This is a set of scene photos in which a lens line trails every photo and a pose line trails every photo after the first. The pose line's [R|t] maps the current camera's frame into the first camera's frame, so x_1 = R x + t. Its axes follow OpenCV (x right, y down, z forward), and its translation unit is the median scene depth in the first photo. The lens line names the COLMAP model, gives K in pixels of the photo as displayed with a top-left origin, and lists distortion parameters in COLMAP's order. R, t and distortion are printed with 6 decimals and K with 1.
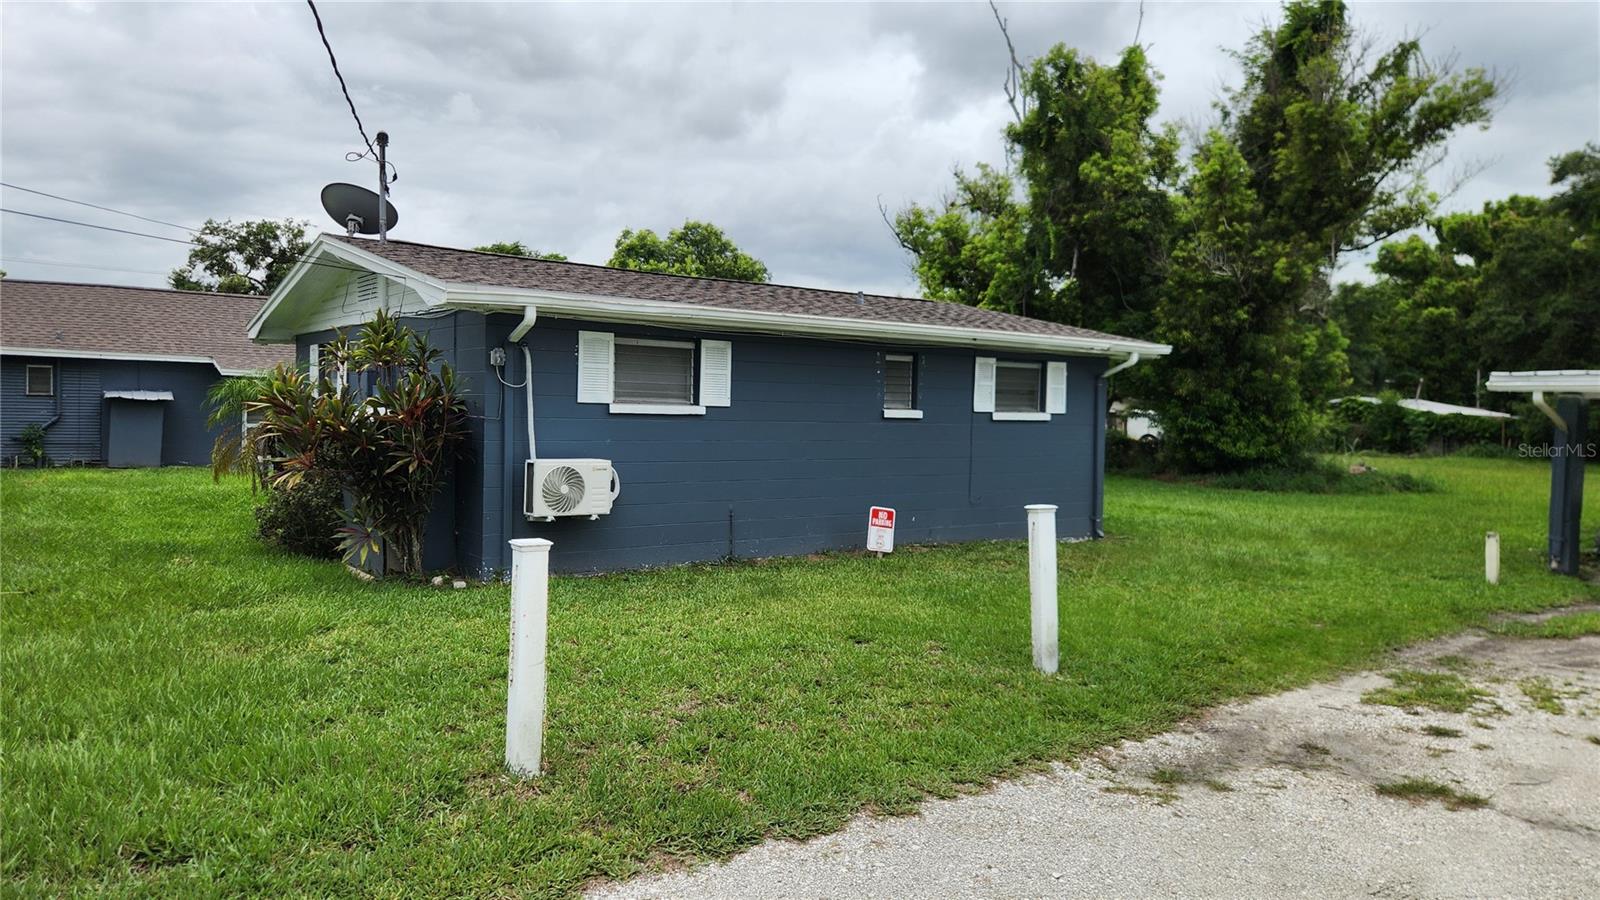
lens RADIAL K [[1094.5, 0, 800.0], [0, 1094.5, 450.0], [0, 0, 1]] dist [0.085729, -0.080303]
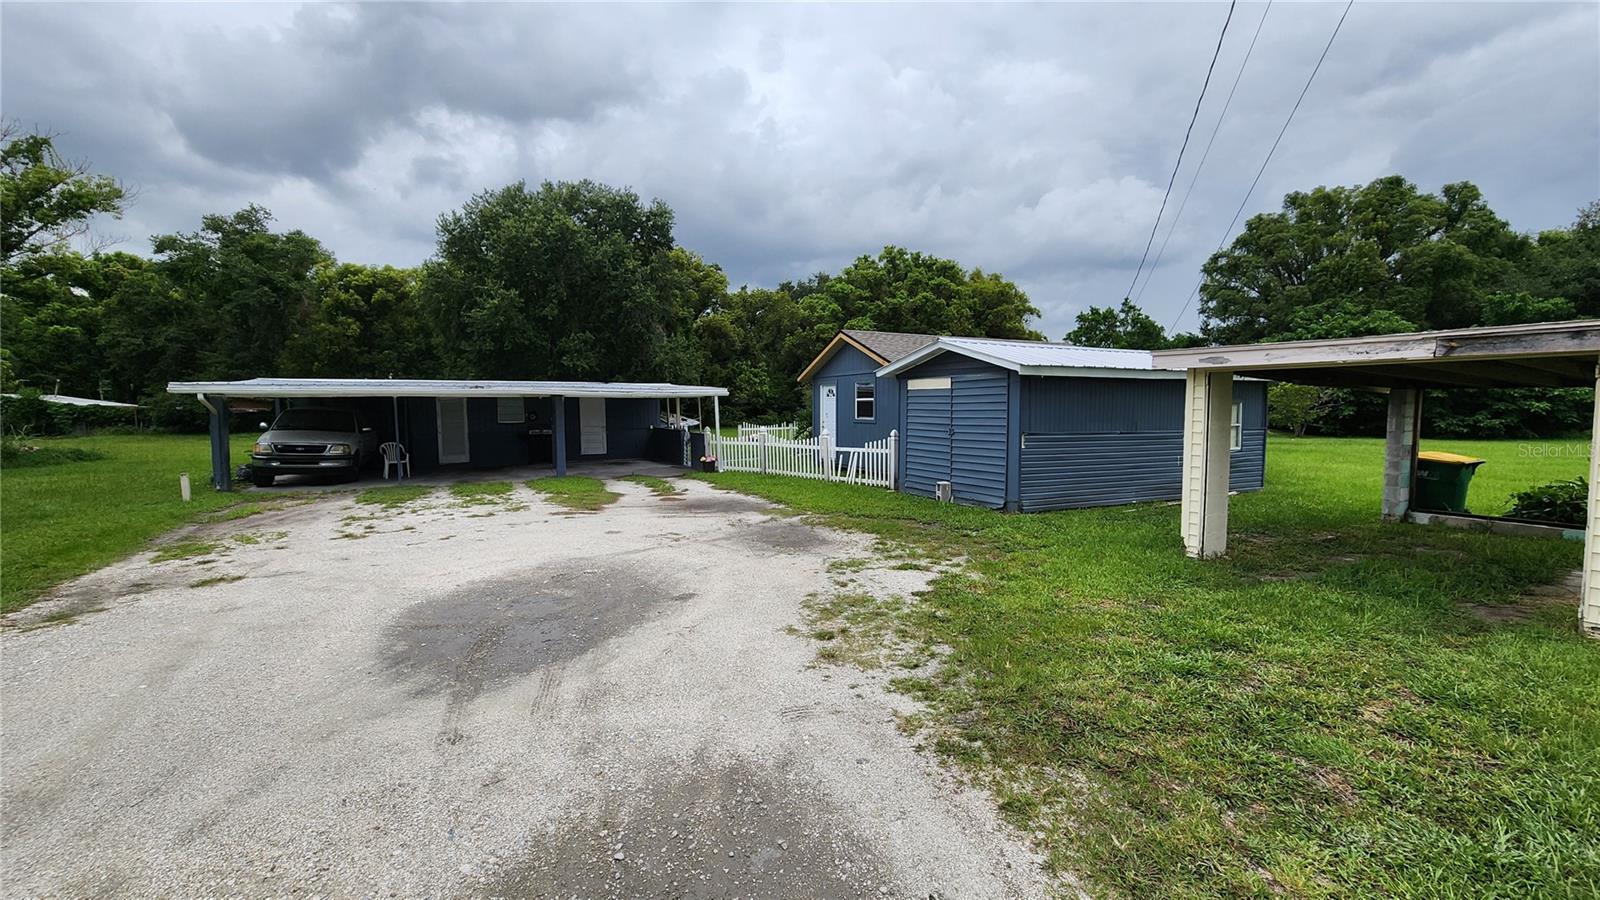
lens RADIAL K [[696.1, 0, 800.0], [0, 696.1, 450.0], [0, 0, 1]] dist [-0.001108, -0.000259]
pose [[0.225186, -0.082926, 0.970780, -0.100759], [0.046963, 0.996137, 0.074198, 0.000585], [-0.973183, 0.028883, 0.228211, -0.090678]]
